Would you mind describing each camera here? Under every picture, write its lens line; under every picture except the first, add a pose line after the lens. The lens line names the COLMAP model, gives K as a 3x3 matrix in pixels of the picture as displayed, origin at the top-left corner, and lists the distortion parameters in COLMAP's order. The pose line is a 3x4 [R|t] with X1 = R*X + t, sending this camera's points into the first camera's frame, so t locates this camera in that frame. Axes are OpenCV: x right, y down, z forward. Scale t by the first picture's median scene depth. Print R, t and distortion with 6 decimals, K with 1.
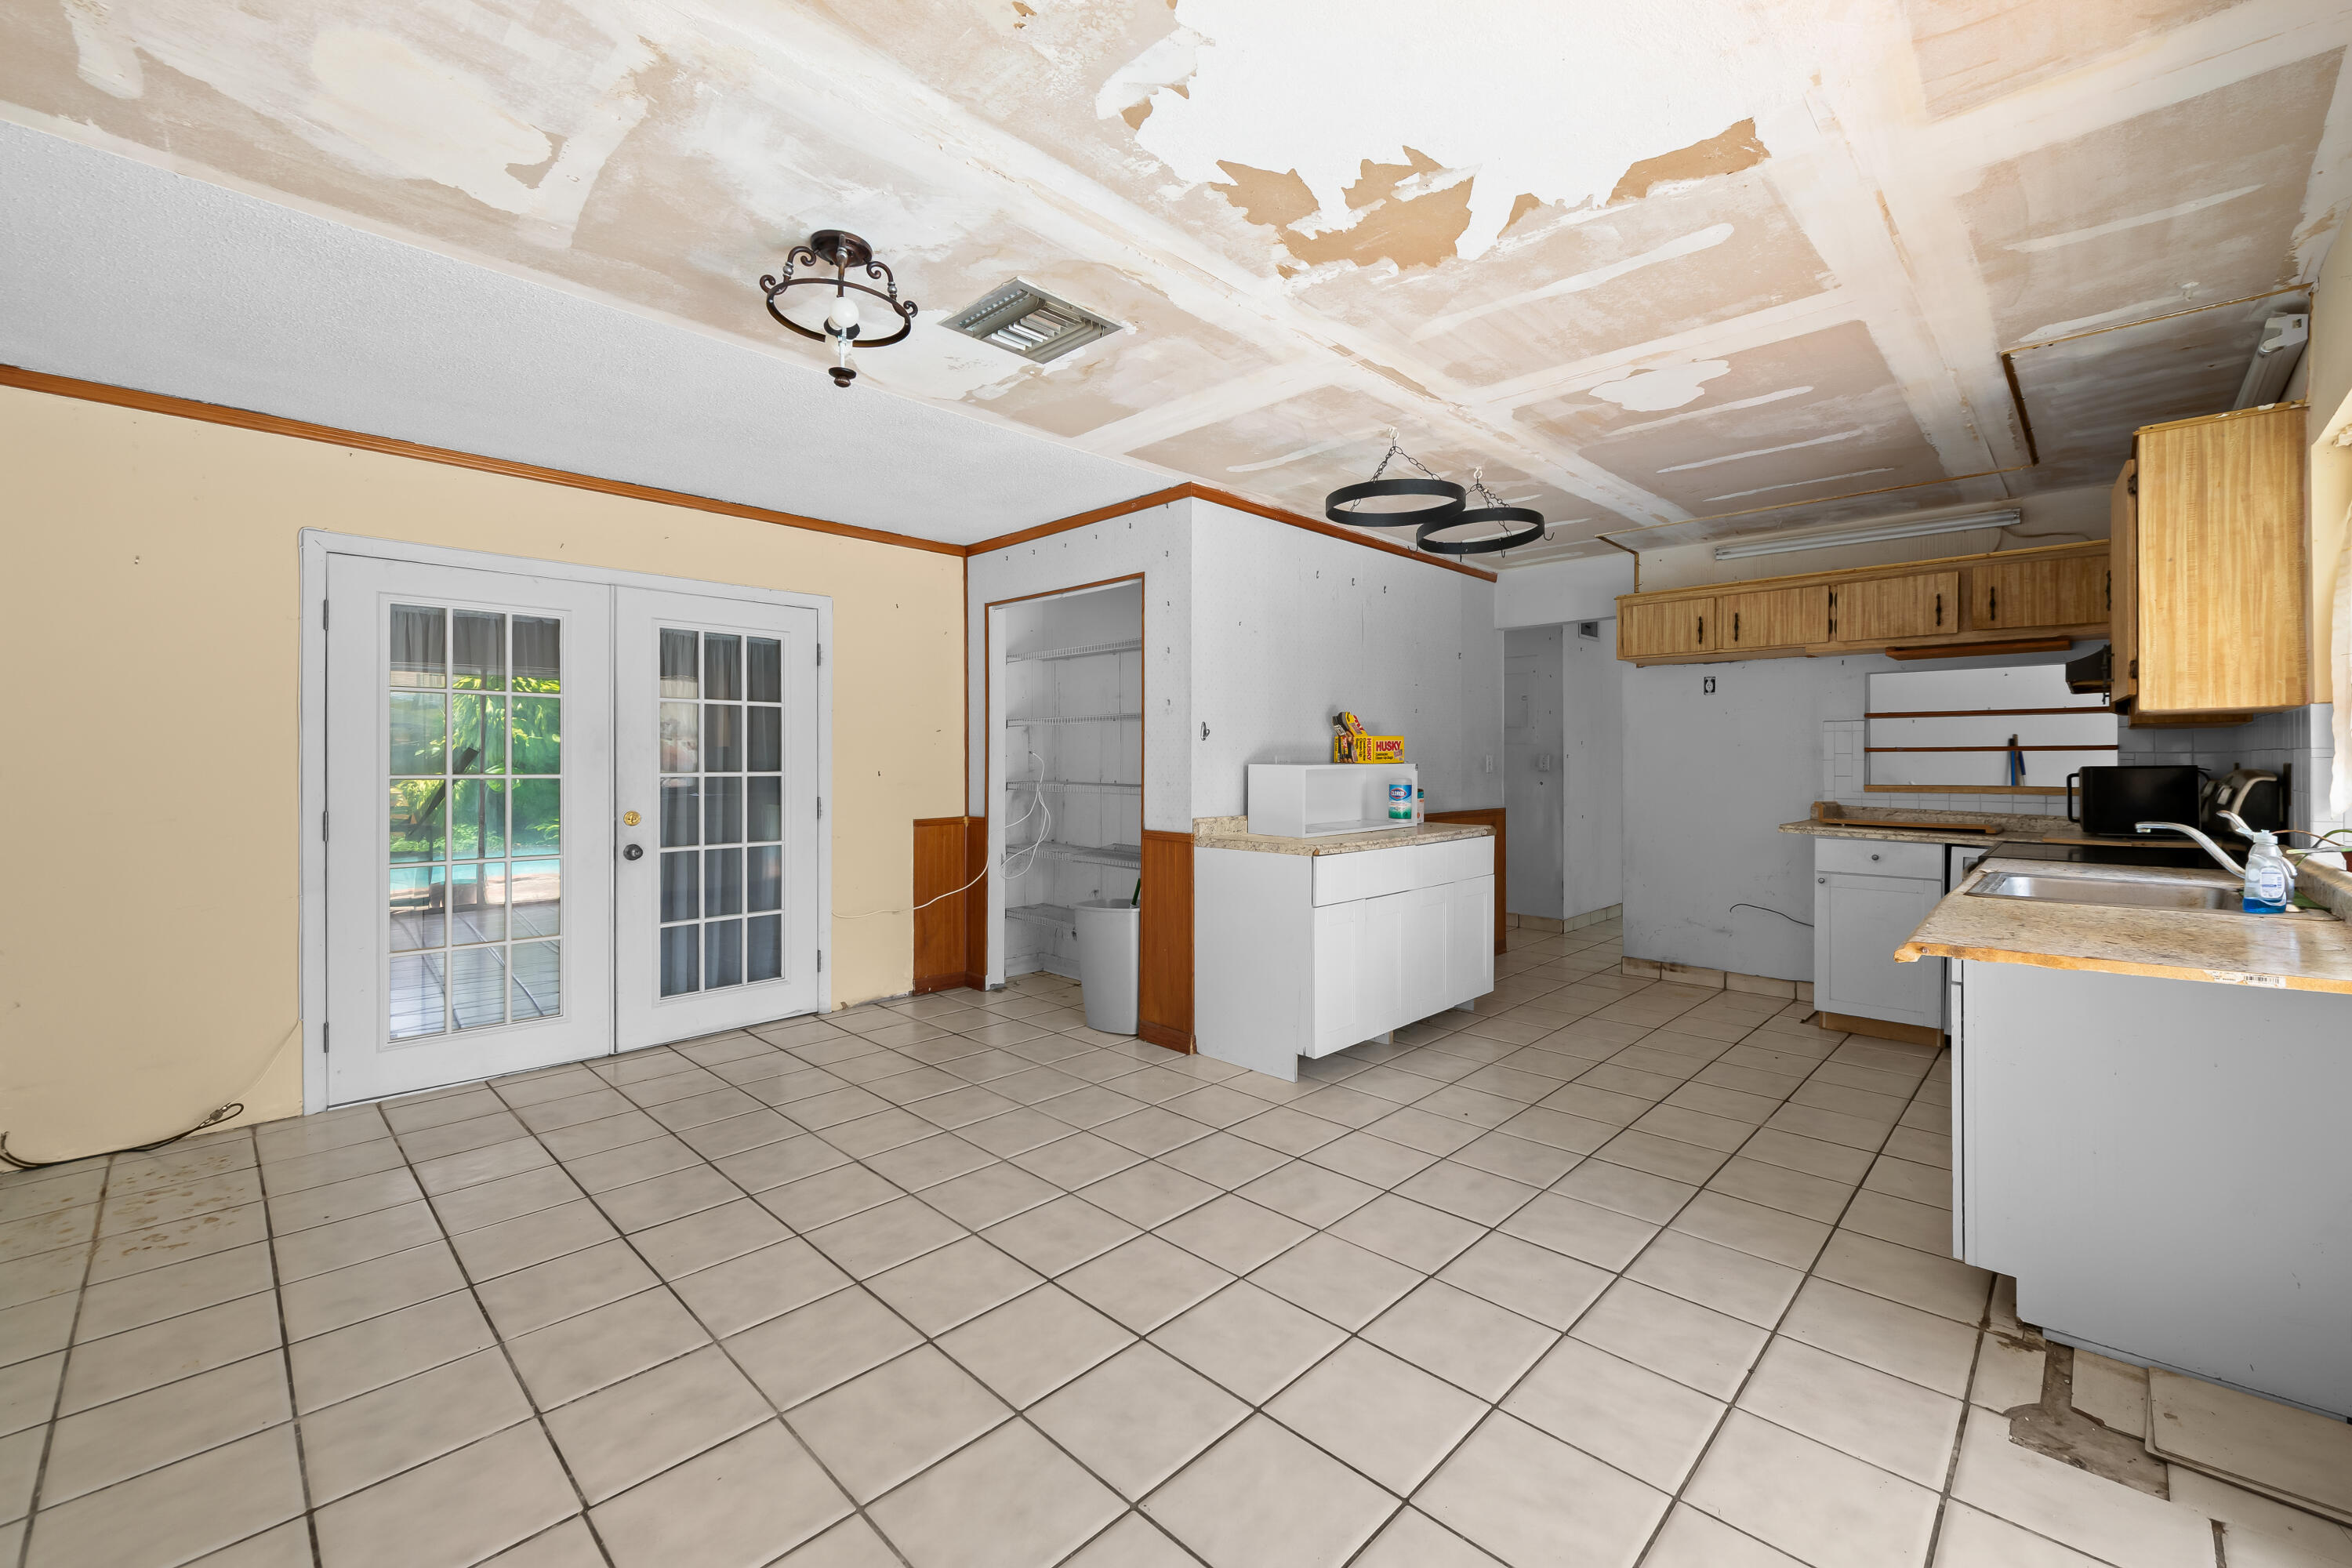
lens RADIAL K [[928.1, 0, 1193.0], [0, 928.1, 760.7], [0, 0, 1]] dist [0.005055, -0.003088]
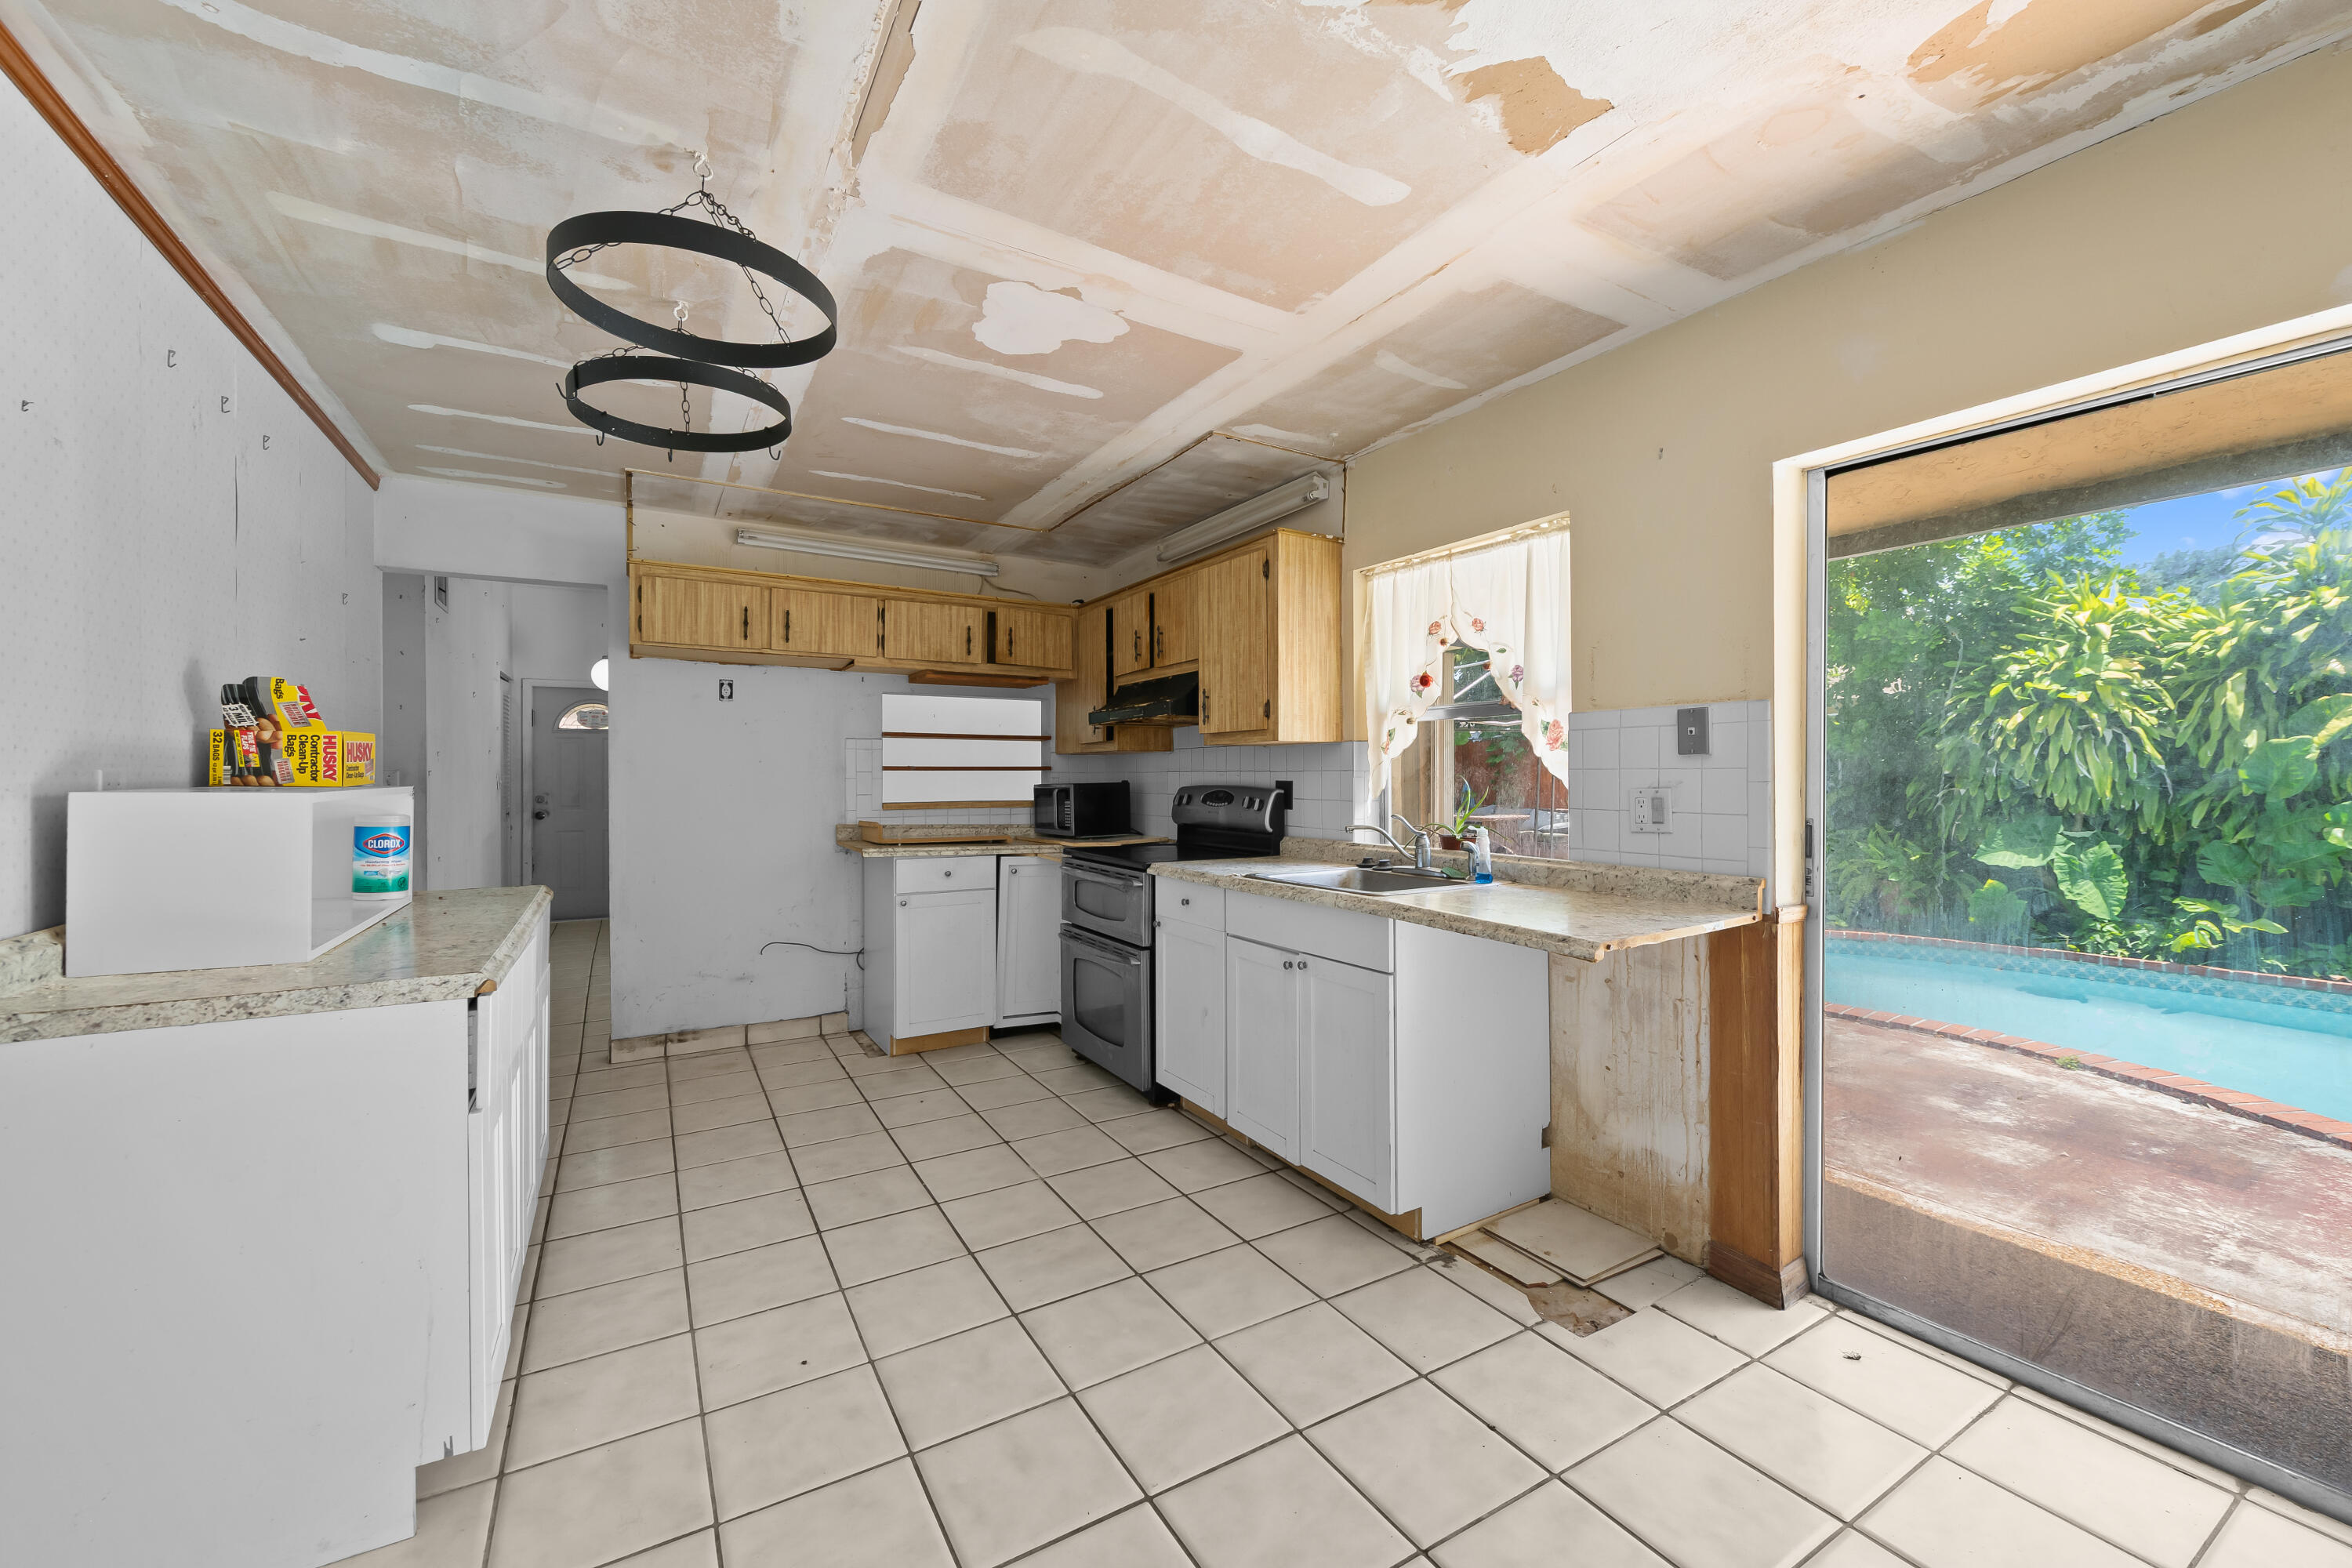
lens RADIAL K [[928.1, 0, 1177.8], [0, 928.1, 777.6], [0, 0, 1]] dist [0.005055, -0.003088]
pose [[0.273110, -0.000389, 0.961983, -0.181316], [0.000724, 1.000000, 0.000199, -0.001869], [-0.961983, 0.000642, 0.273110, 0.483705]]
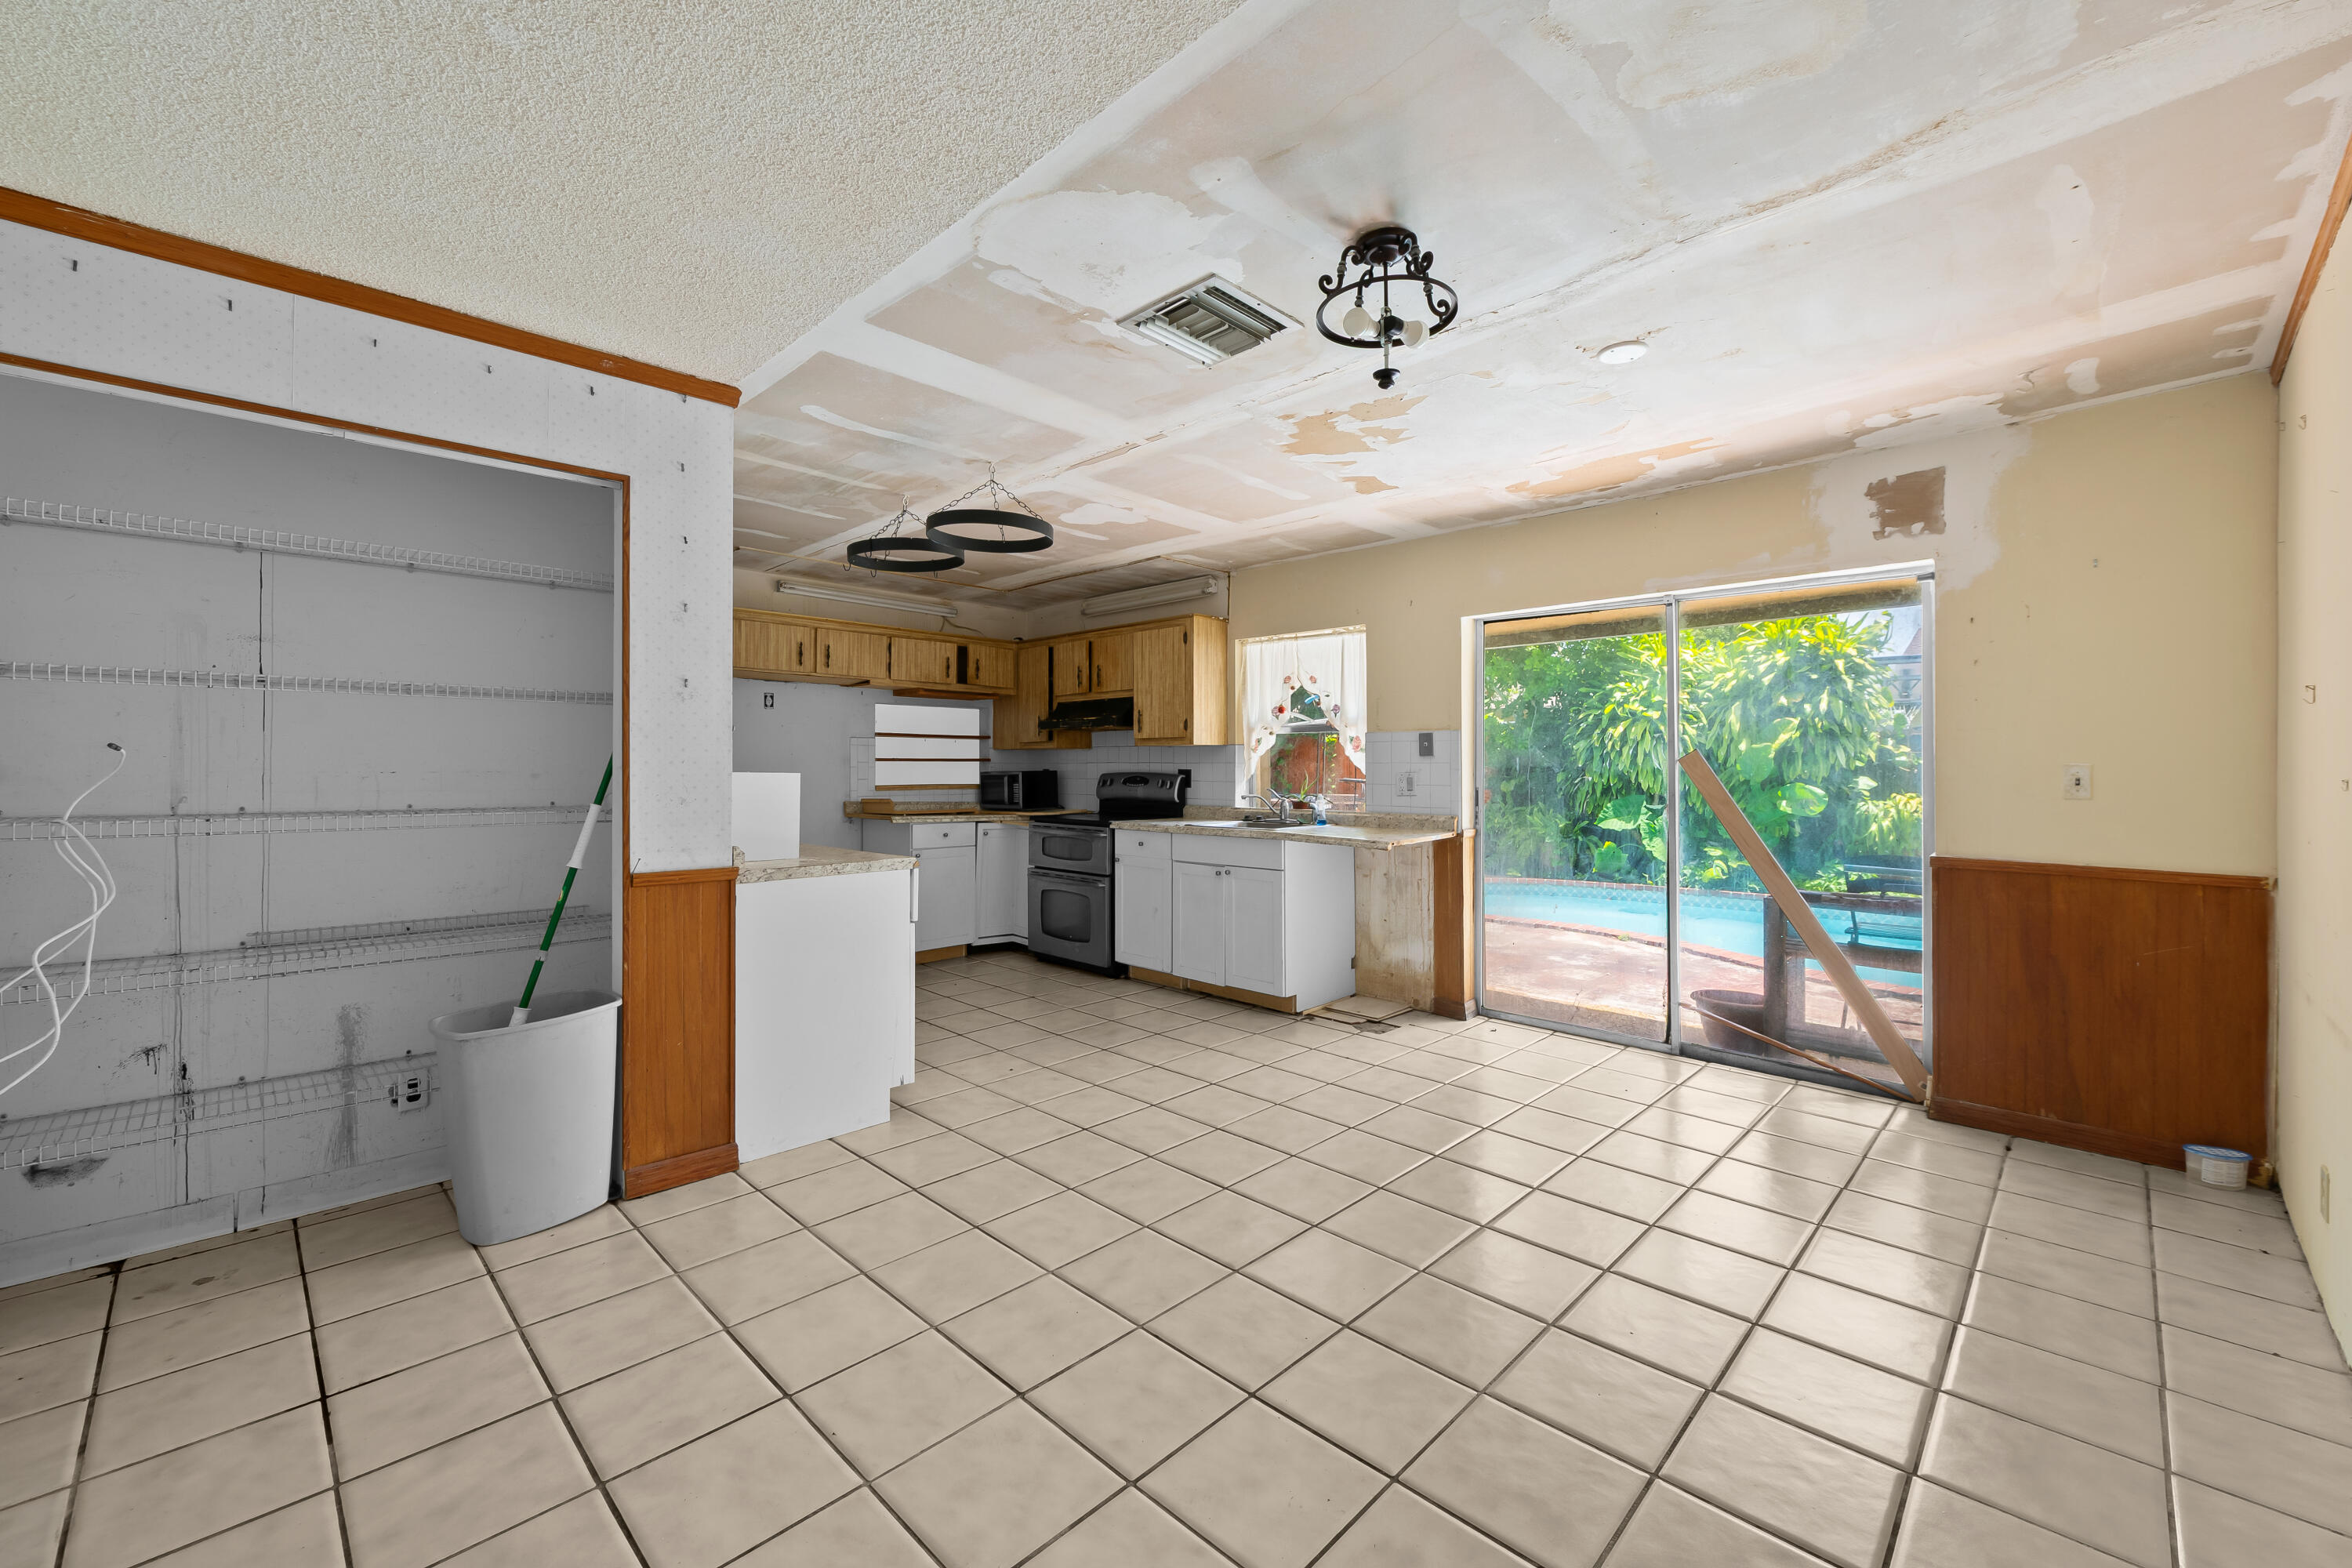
lens RADIAL K [[928.1, 0, 1159.6], [0, 928.1, 760.6], [0, 0, 1]] dist [0.005055, -0.003088]
pose [[0.038941, 0.008054, 0.999209, -0.703774], [-0.002054, 0.999966, -0.007980, -0.000279], [-0.999239, -0.001742, 0.038956, 0.619842]]
